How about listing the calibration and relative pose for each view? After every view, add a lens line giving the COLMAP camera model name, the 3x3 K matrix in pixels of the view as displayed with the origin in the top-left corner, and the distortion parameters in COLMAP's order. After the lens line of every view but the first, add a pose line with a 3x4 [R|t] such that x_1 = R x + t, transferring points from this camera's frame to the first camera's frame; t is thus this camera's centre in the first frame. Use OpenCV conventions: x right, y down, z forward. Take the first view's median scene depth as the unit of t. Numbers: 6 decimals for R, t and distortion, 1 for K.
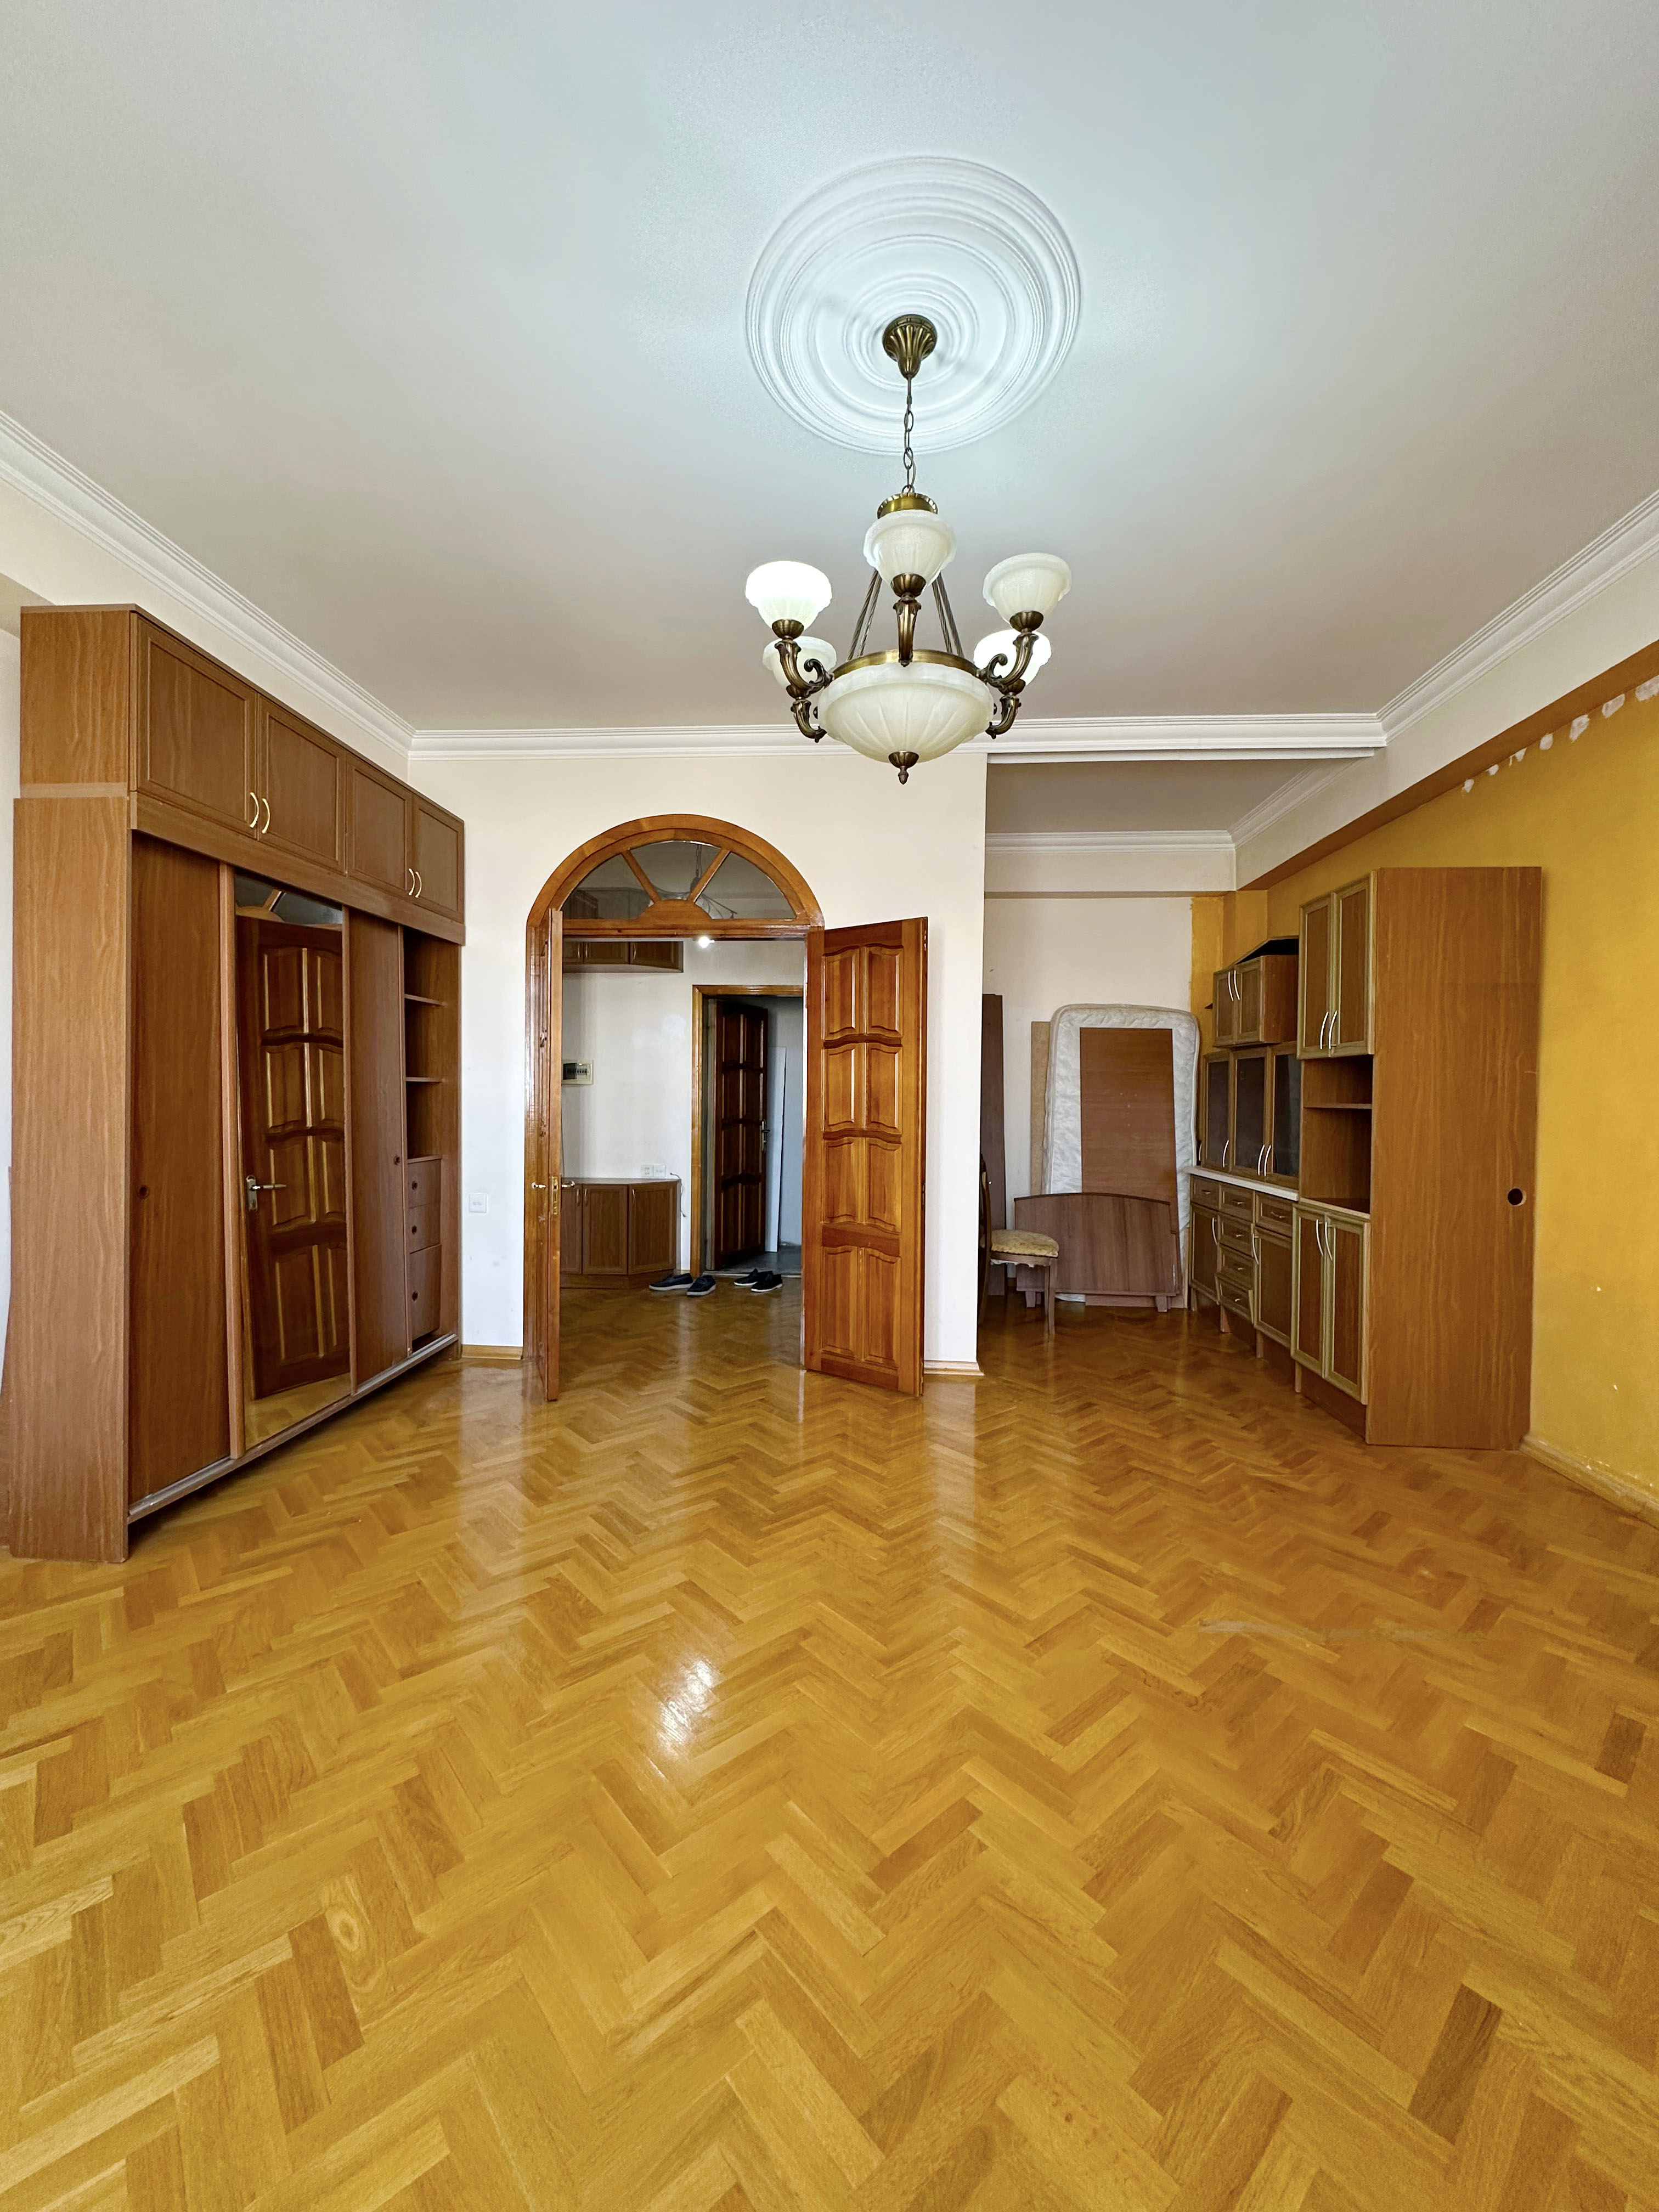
lens RADIAL K [[878.6, 0, 827.2], [0, 878.6, 1104.6], [0, 0, 1]] dist [-0.001343, 0.000066]
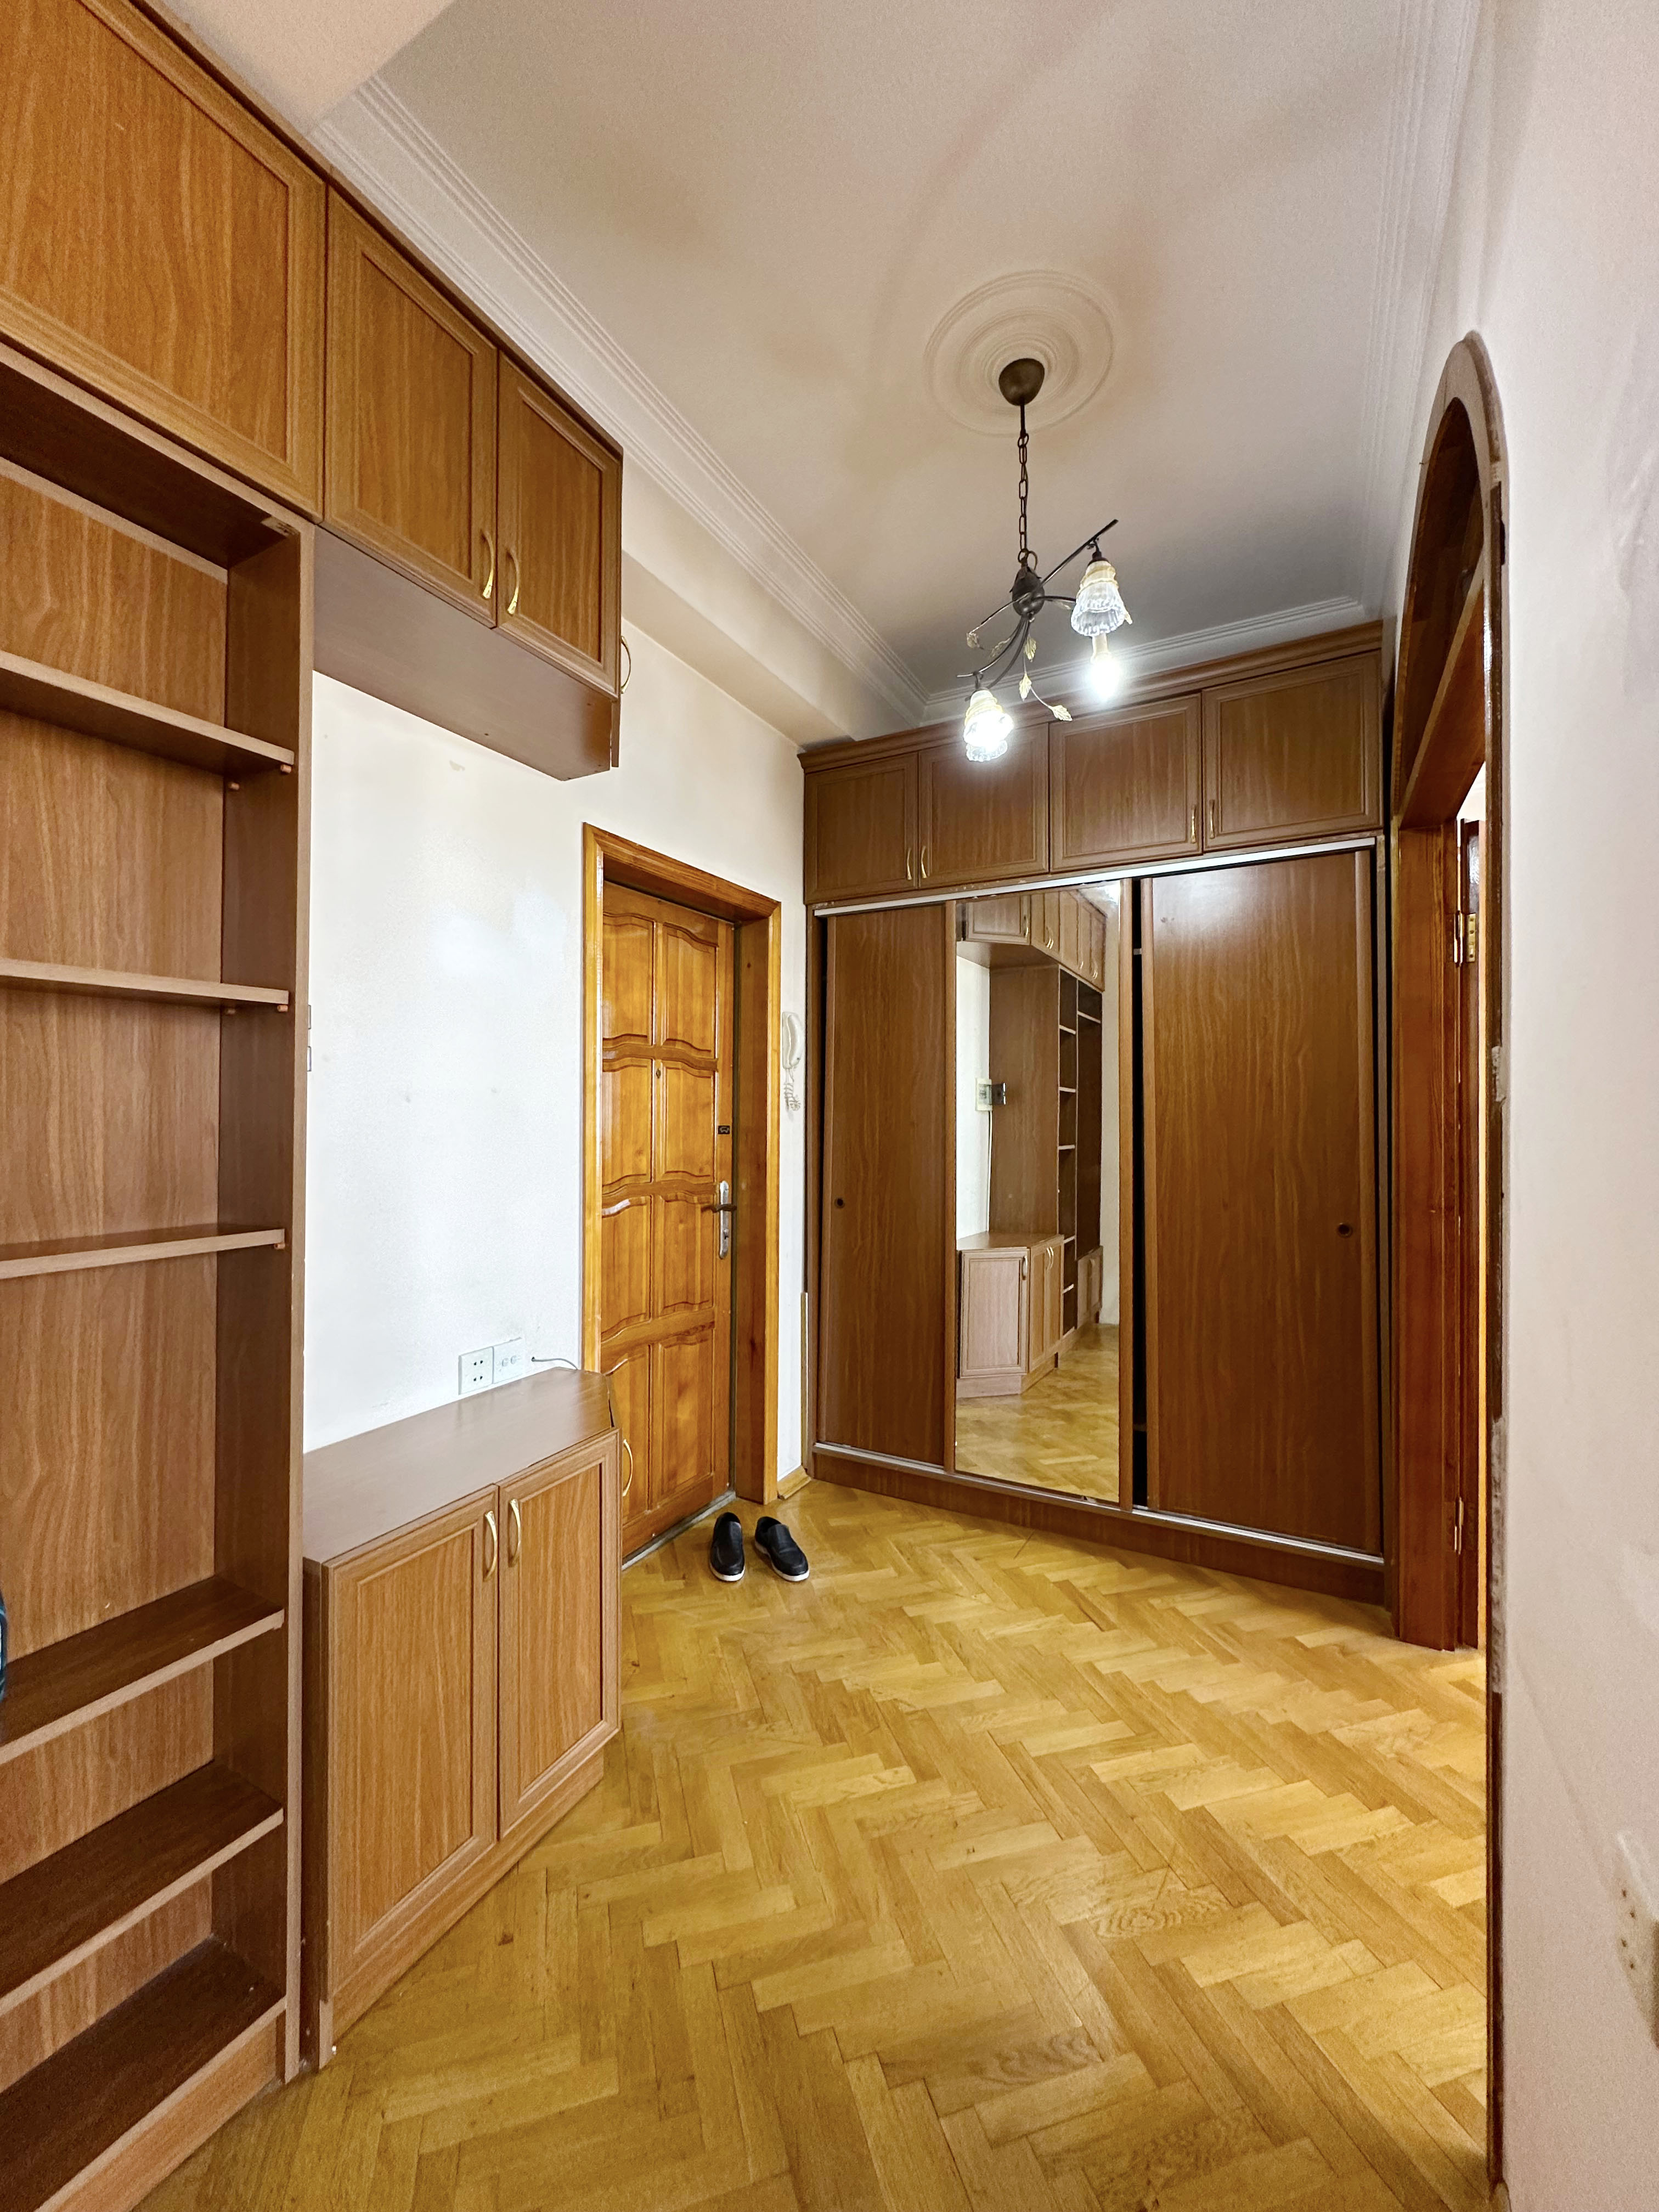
lens RADIAL K [[887.7, 0, 829.5], [0, 887.7, 1106.0], [0, 0, 1]] dist [-0.003021, -0.000173]
pose [[0.400898, -0.002480, 0.916119, -0.846057], [0.011919, 0.999926, -0.002509, -0.032383], [-0.916045, 0.011926, 0.400898, 1.432541]]
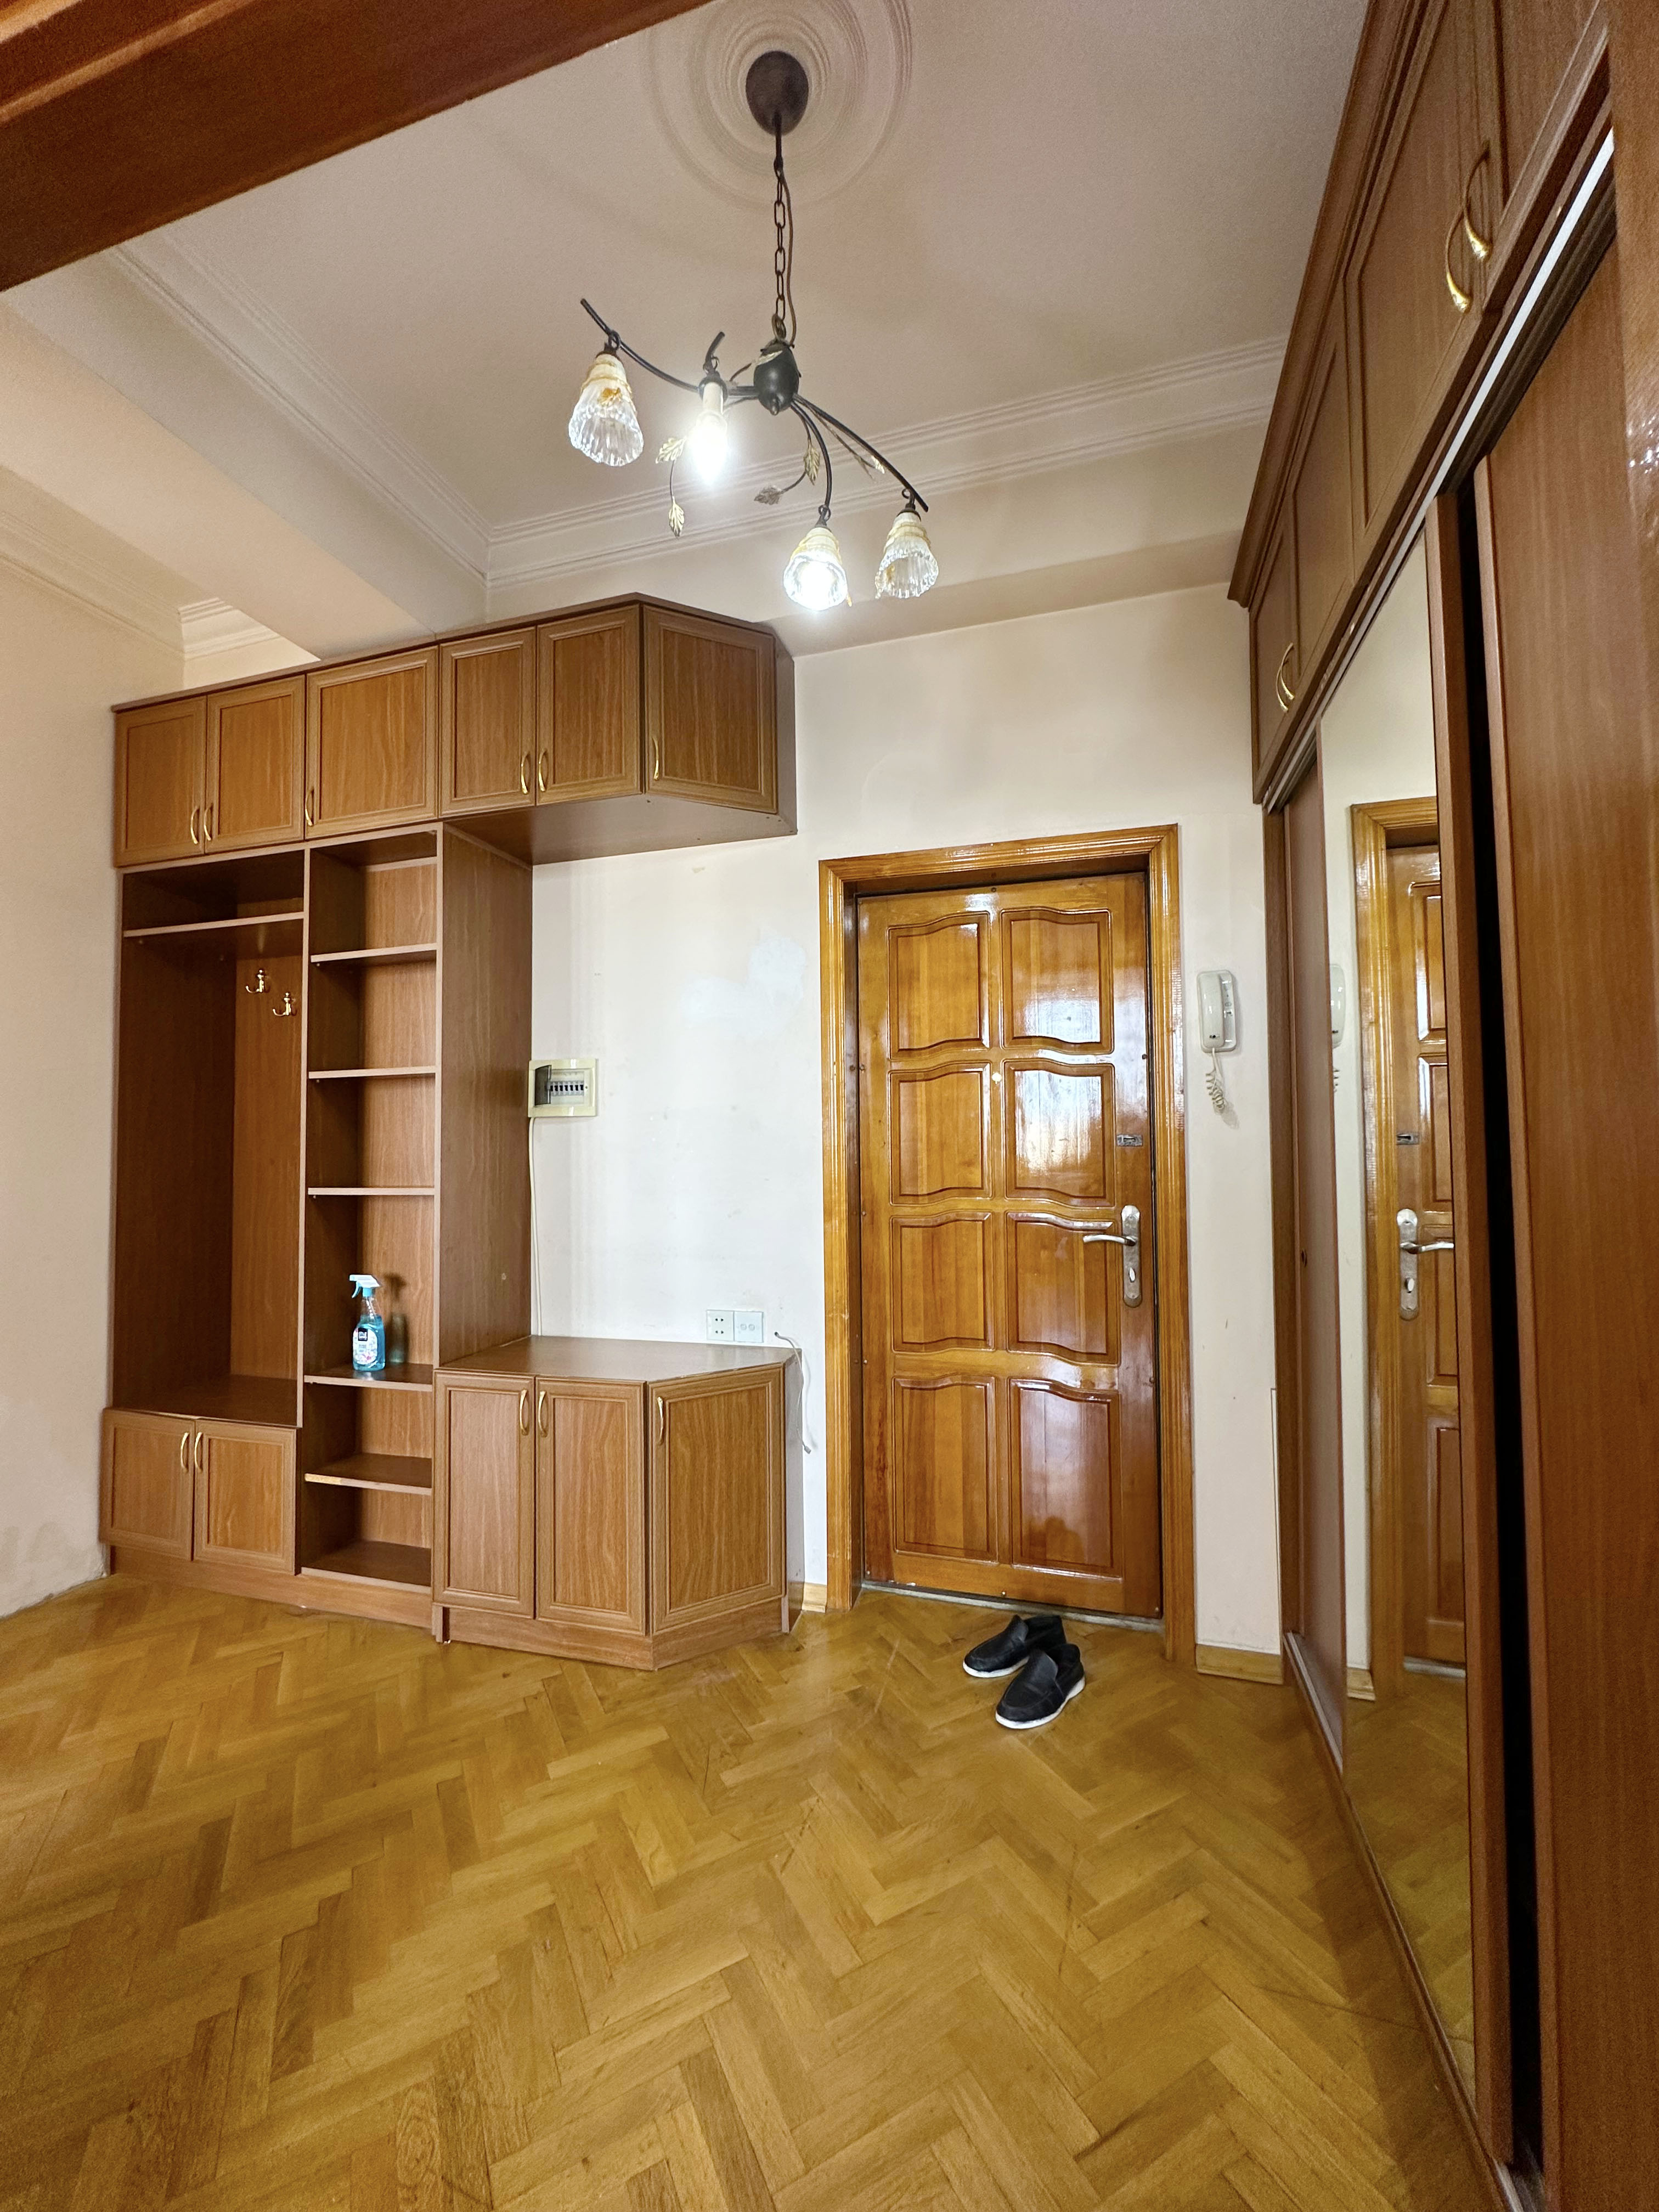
lens RADIAL K [[887.7, 0, 829.5], [0, 887.7, 1106.0], [0, 0, 1]] dist [-0.003021, -0.000173]
pose [[0.977071, -0.030785, -0.210678, -0.124940], [0.020299, 0.998453, -0.051758, -0.006724], [0.211946, 0.046294, 0.976184, 1.148250]]
